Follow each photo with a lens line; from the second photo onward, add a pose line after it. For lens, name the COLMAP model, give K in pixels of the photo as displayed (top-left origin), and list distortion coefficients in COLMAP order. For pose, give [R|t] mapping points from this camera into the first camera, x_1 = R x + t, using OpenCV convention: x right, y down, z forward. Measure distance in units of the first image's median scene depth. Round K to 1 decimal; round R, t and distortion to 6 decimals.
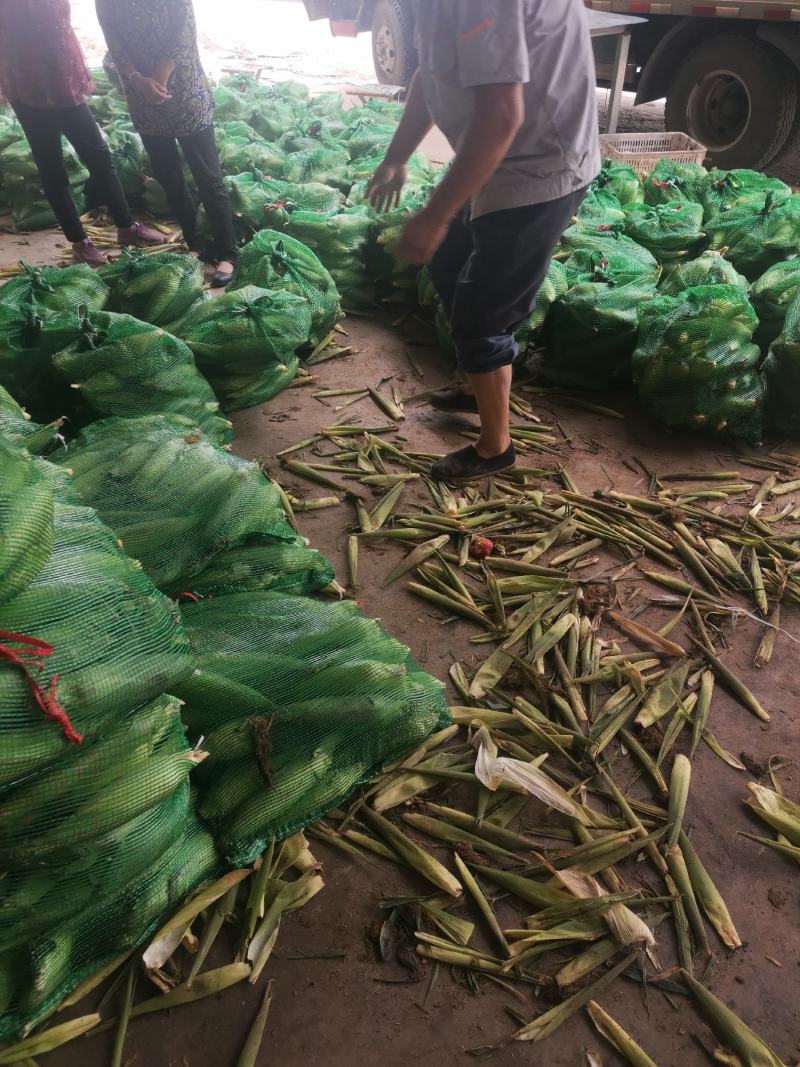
lens RADIAL K [[843.6, 0, 400.0], [0, 843.6, 533.5], [0, 0, 1]] dist [0.090159, -0.122605]
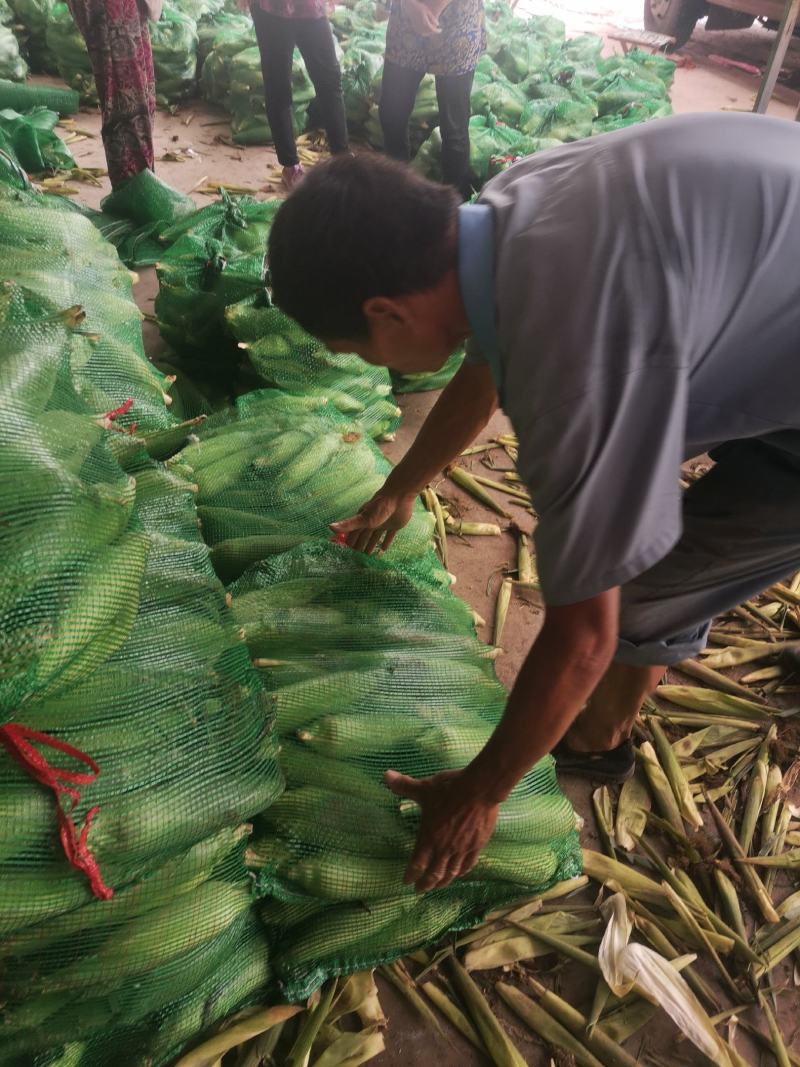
lens RADIAL K [[877.5, 0, 399.8], [0, 877.5, 565.6], [0, 0, 1]] dist [0.098035, -0.144057]
pose [[0.962881, 0.219023, -0.157763, -0.025536], [-0.207499, 0.974417, 0.086349, -0.071496], [0.172639, -0.050408, 0.983694, 0.114105]]
